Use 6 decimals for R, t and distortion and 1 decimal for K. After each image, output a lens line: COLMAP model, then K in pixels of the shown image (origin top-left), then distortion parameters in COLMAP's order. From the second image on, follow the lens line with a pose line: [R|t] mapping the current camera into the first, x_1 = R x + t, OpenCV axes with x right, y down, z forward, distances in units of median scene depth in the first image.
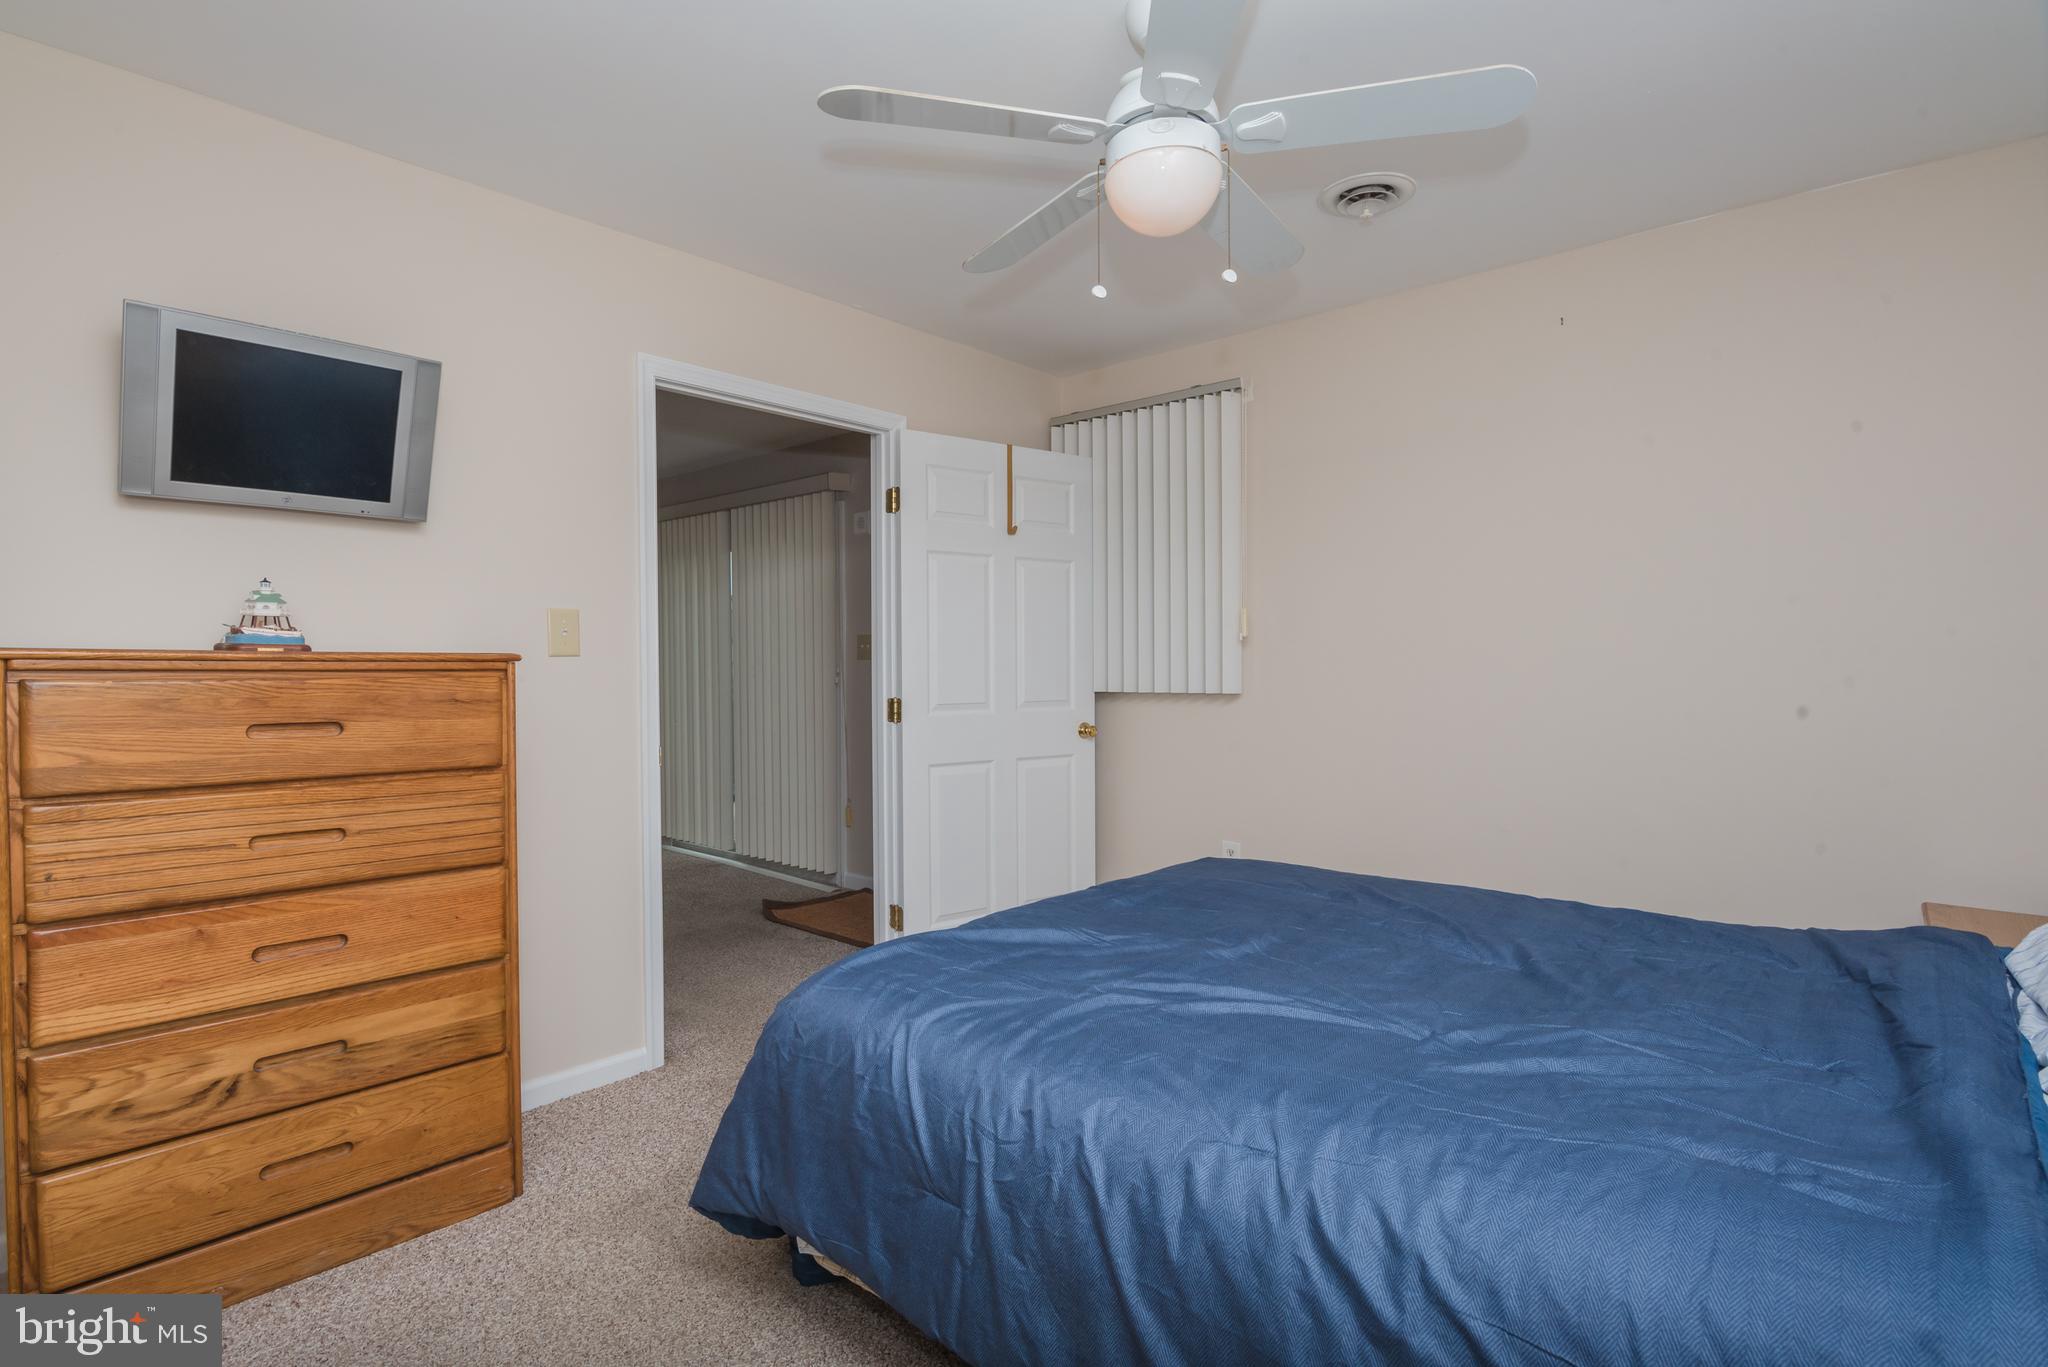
lens RADIAL K [[1017.1, 0, 1019.7], [0, 1017.1, 693.0], [0, 0, 1]] dist [-0.020804, -0.000267]
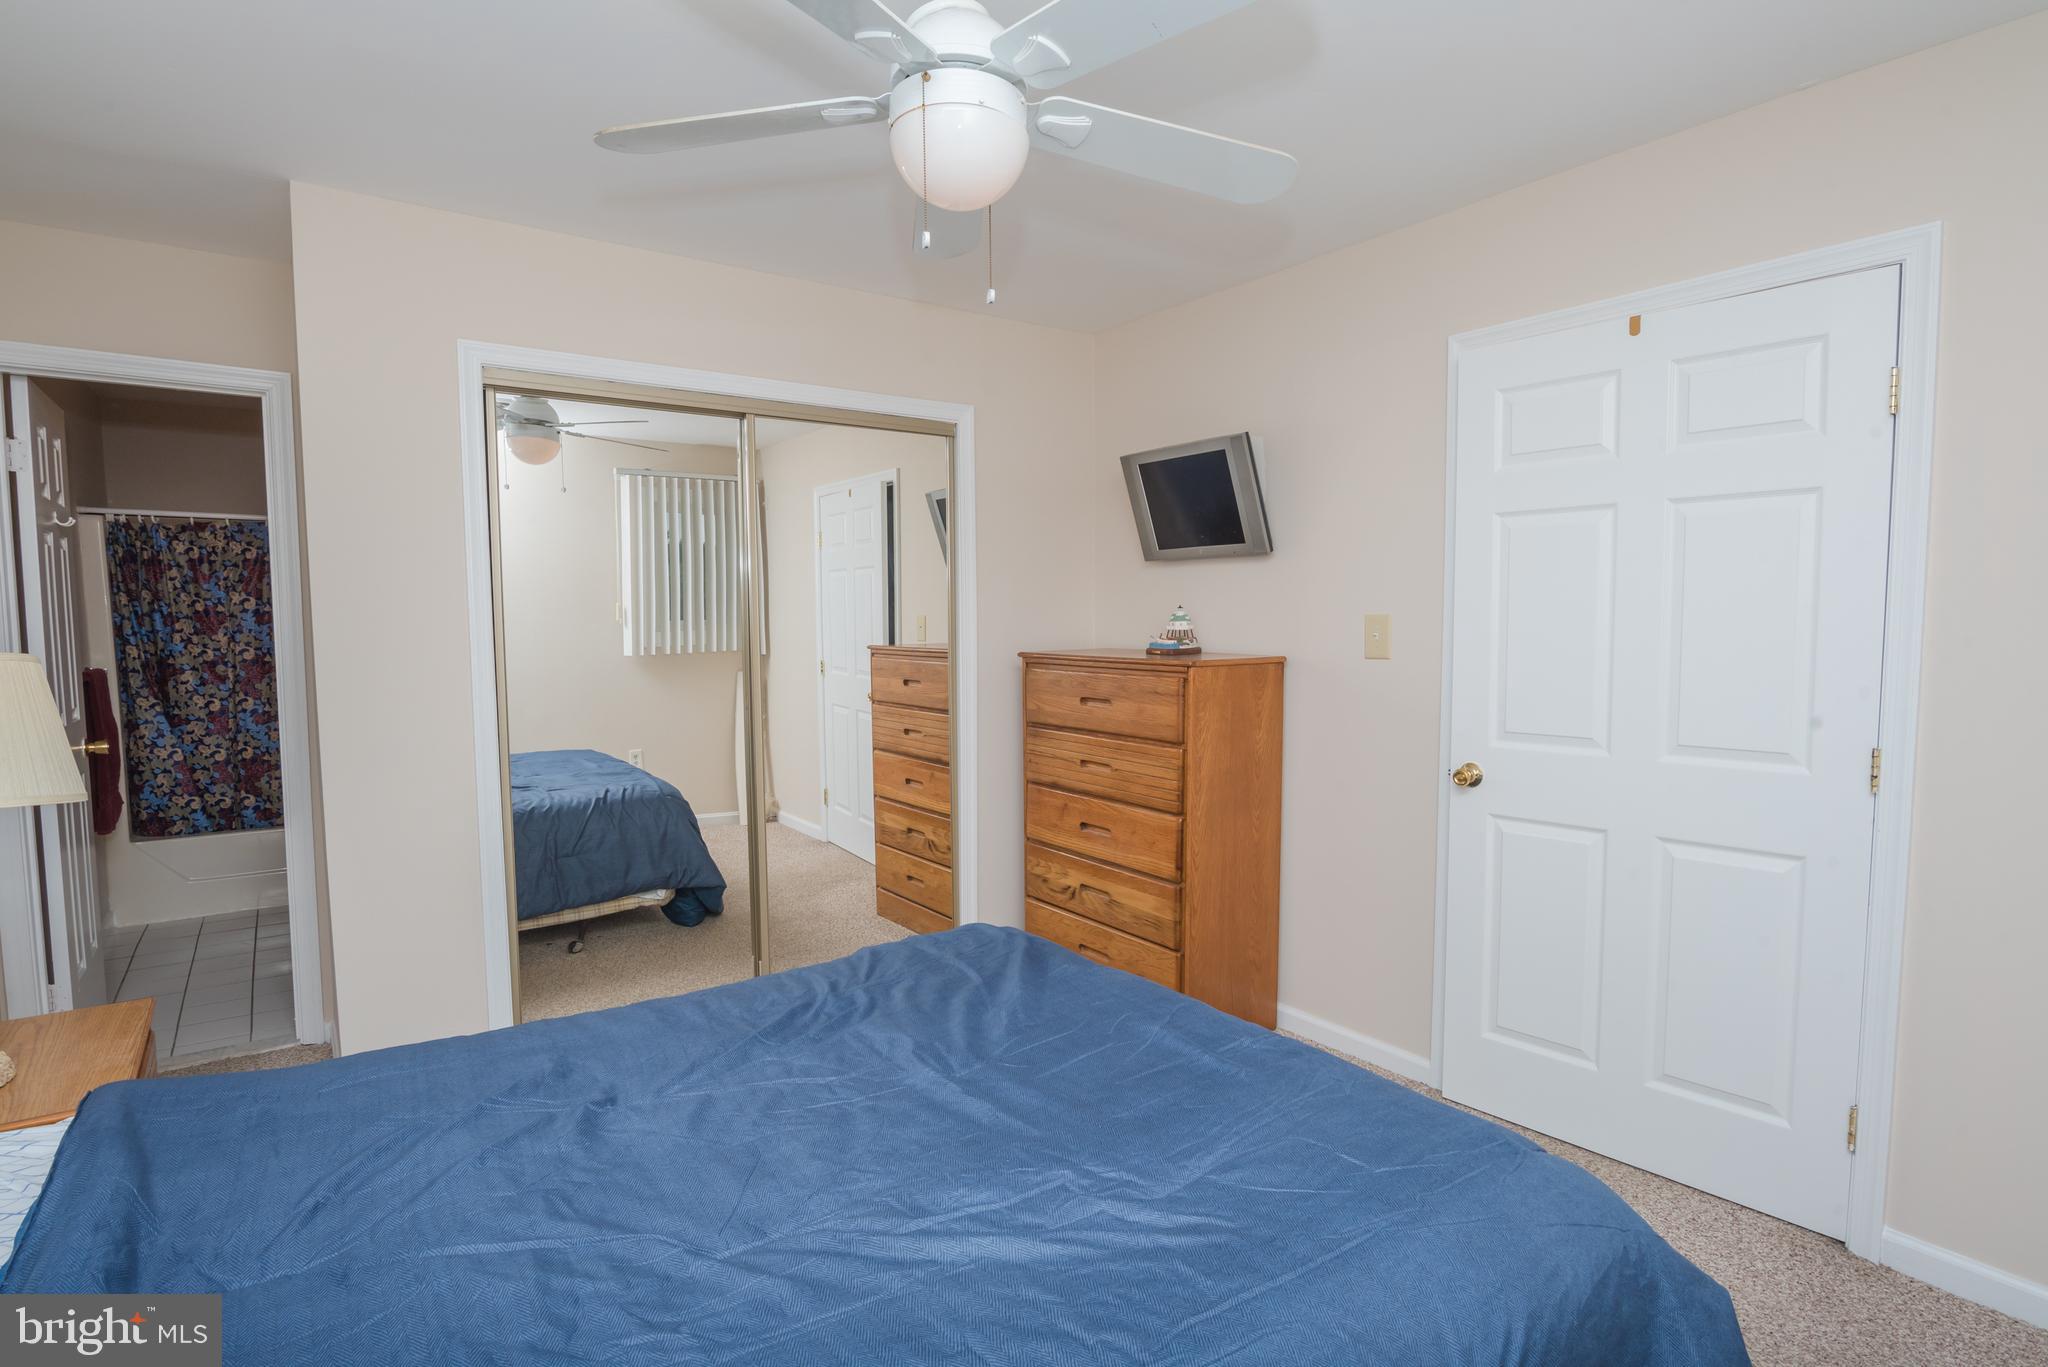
lens RADIAL K [[1017.1, 0, 1019.7], [0, 1017.1, 693.0], [0, 0, 1]] dist [-0.020804, -0.000267]
pose [[-0.220121, 0.076969, -0.972431, 0.900922], [-0.017447, 0.996412, 0.082816, -0.109548], [0.975317, 0.035196, -0.217988, 1.150460]]
